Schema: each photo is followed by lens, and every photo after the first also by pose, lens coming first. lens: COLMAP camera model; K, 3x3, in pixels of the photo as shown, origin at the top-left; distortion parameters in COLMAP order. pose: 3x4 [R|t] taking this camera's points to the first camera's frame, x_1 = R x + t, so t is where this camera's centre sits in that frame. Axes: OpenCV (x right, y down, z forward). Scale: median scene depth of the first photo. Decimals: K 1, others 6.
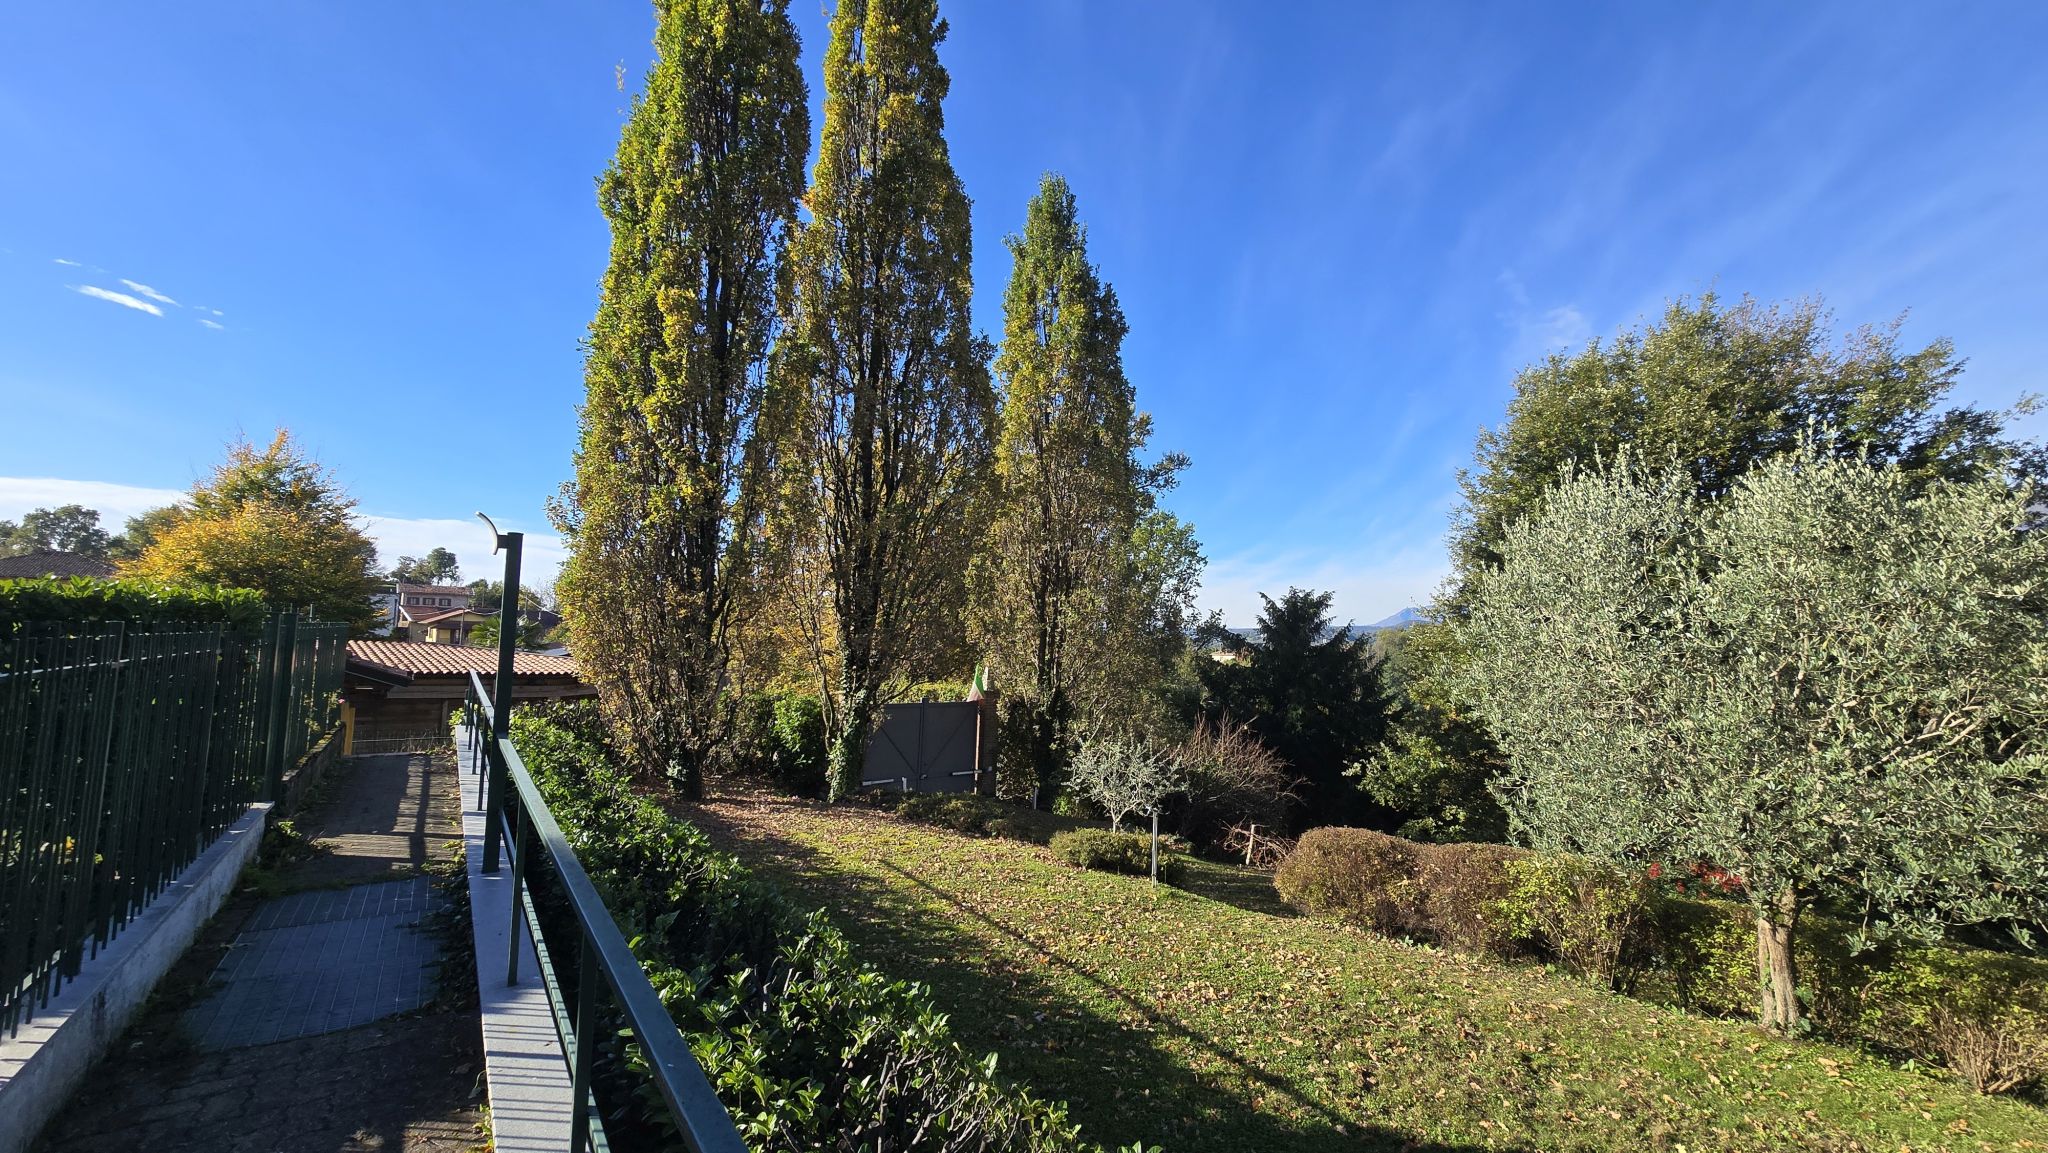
lens RADIAL K [[841.3, 0, 1037.5], [0, 841.3, 586.3], [0, 0, 1]] dist [-0.002478, -0.000114]
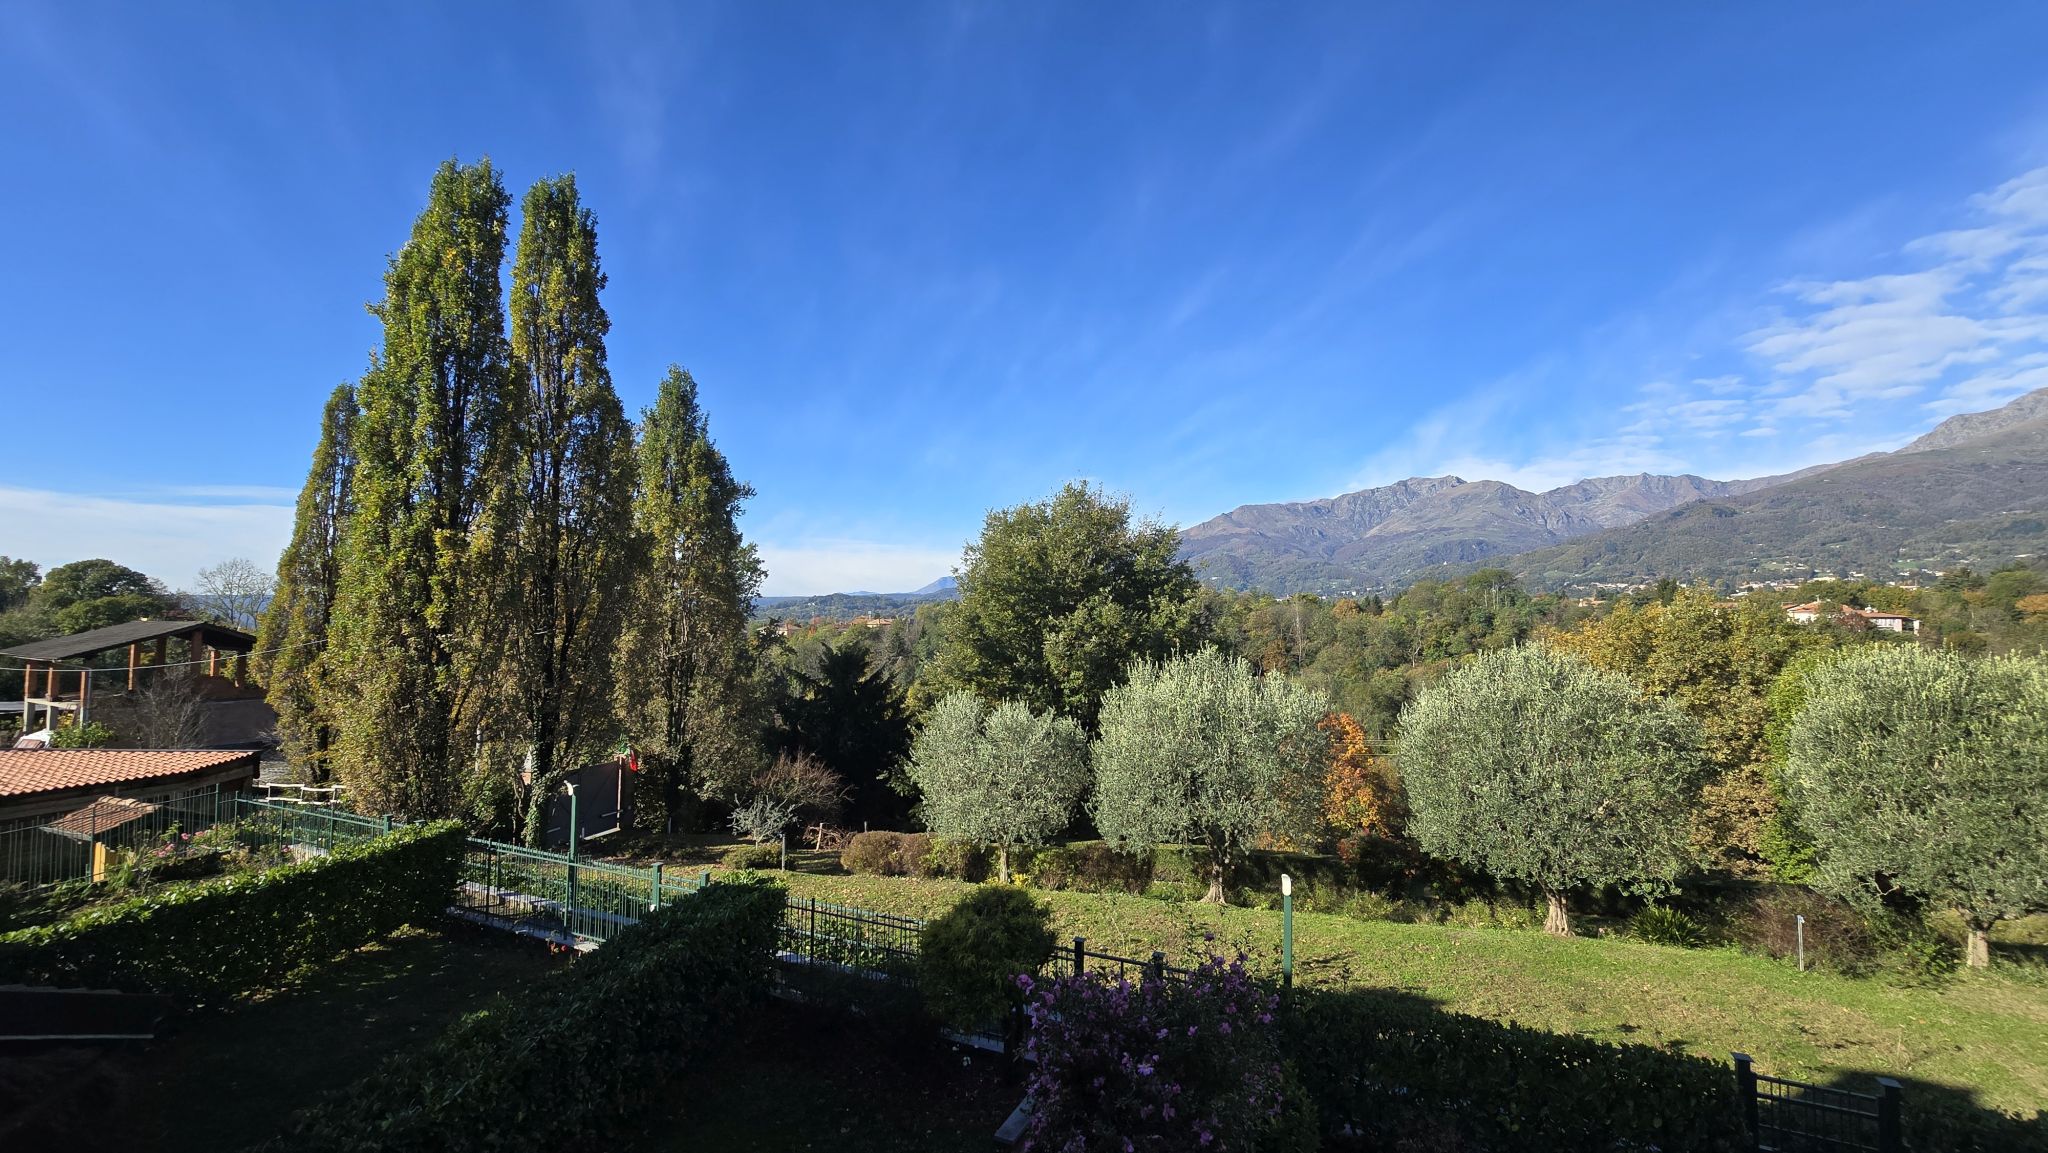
lens RADIAL K [[841.3, 0, 1037.5], [0, 841.3, 586.3], [0, 0, 1]] dist [-0.002478, -0.000114]
pose [[0.865449, 0.002136, 0.500992, -0.199387], [-0.019865, 0.999351, 0.030056, -0.234314], [-0.500602, -0.035964, 0.864930, -0.600737]]
